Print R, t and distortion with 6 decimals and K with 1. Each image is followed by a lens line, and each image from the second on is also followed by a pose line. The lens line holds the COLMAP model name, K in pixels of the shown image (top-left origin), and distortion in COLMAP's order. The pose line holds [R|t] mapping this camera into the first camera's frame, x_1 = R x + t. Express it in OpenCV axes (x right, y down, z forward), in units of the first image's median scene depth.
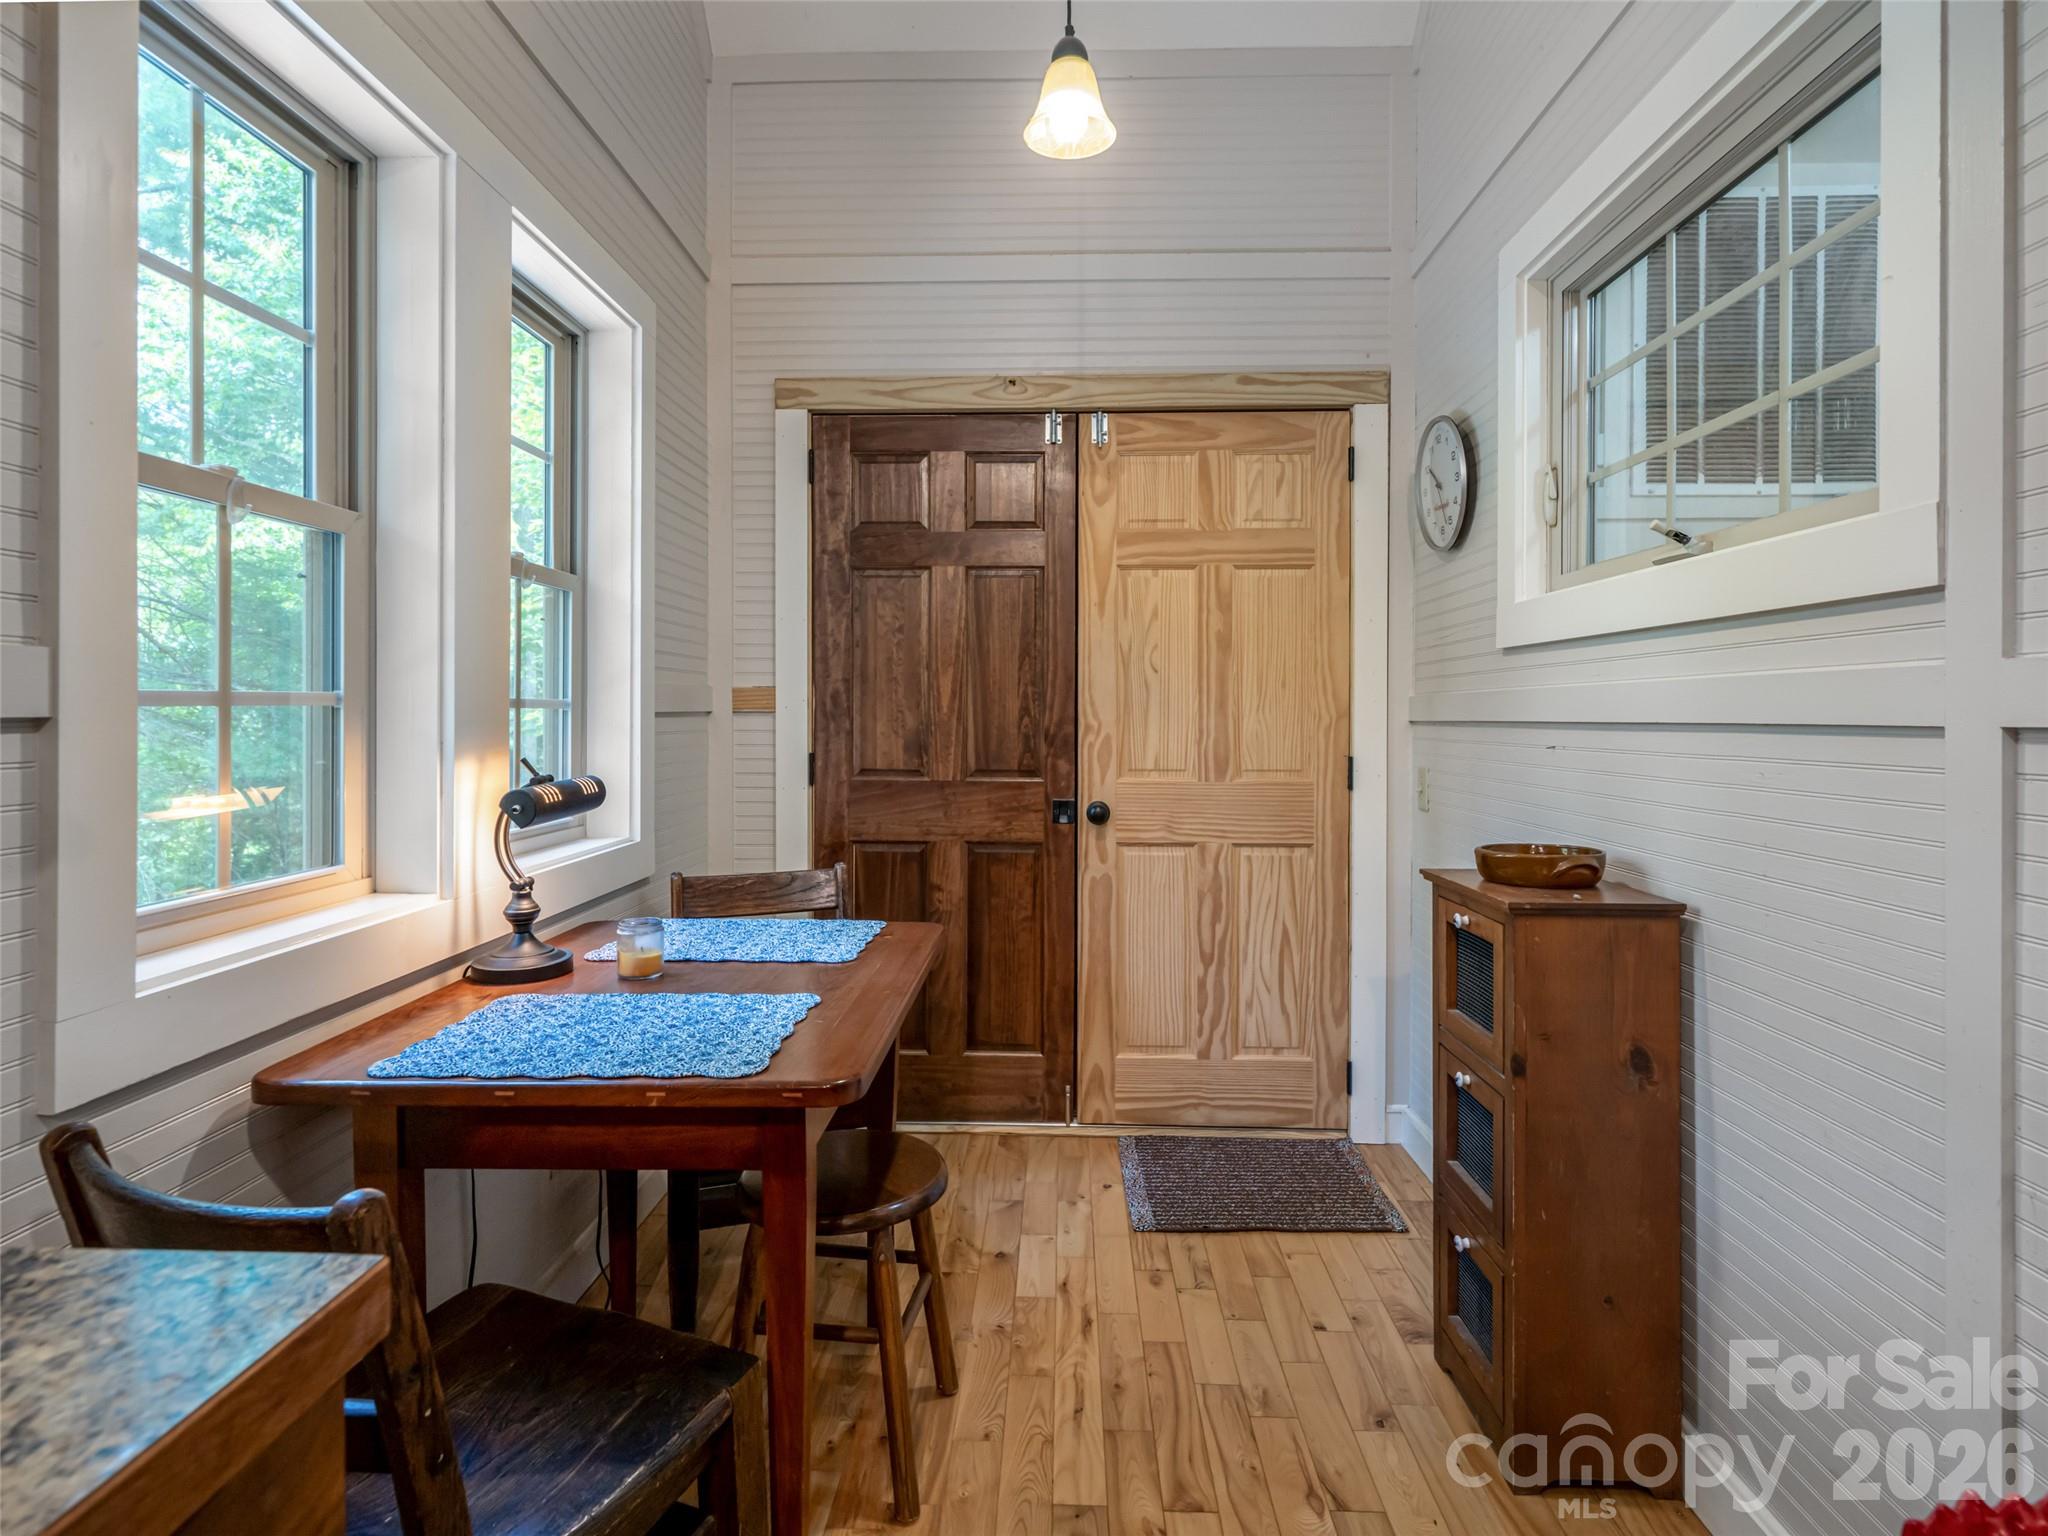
lens RADIAL K [[963.7, 0, 1024.1], [0, 963.7, 727.6], [0, 0, 1]] dist [-0.000953, -0.000080]
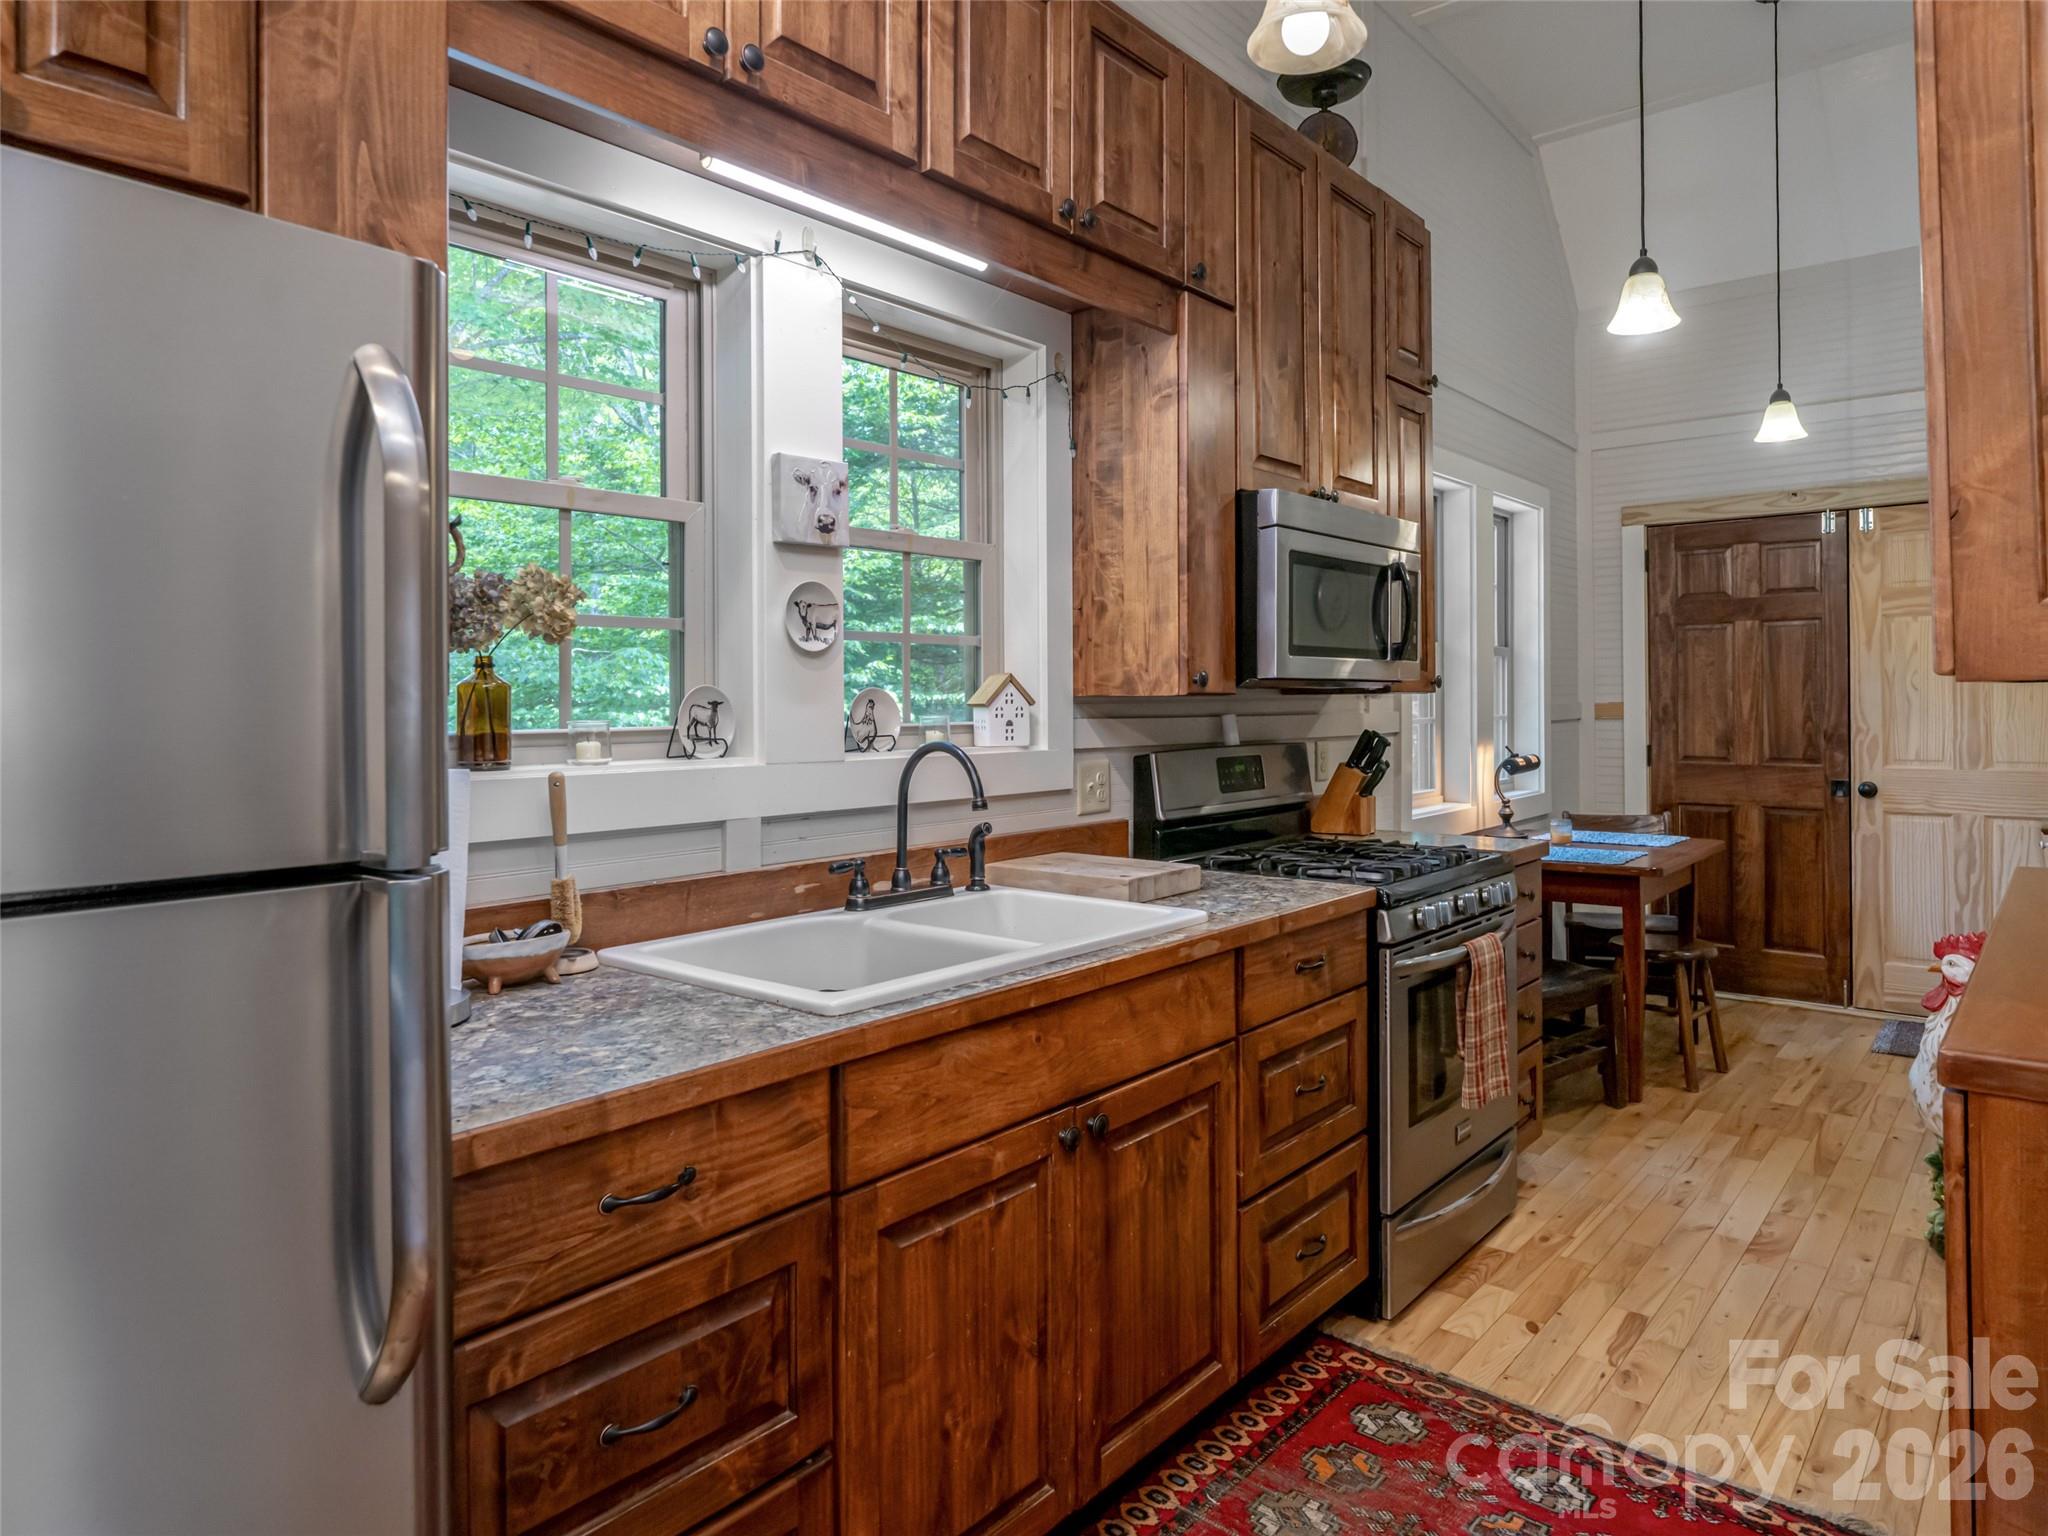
lens RADIAL K [[1226.3, 0, 1053.9], [0, 1226.3, 707.2], [0, 0, 1]] dist [0.001472, 0.001081]
pose [[0.776481, -0.007439, -0.630097, 0.284113], [0.005700, 0.999972, -0.004782, -0.031041], [0.630115, 0.000121, 0.776502, -1.150691]]
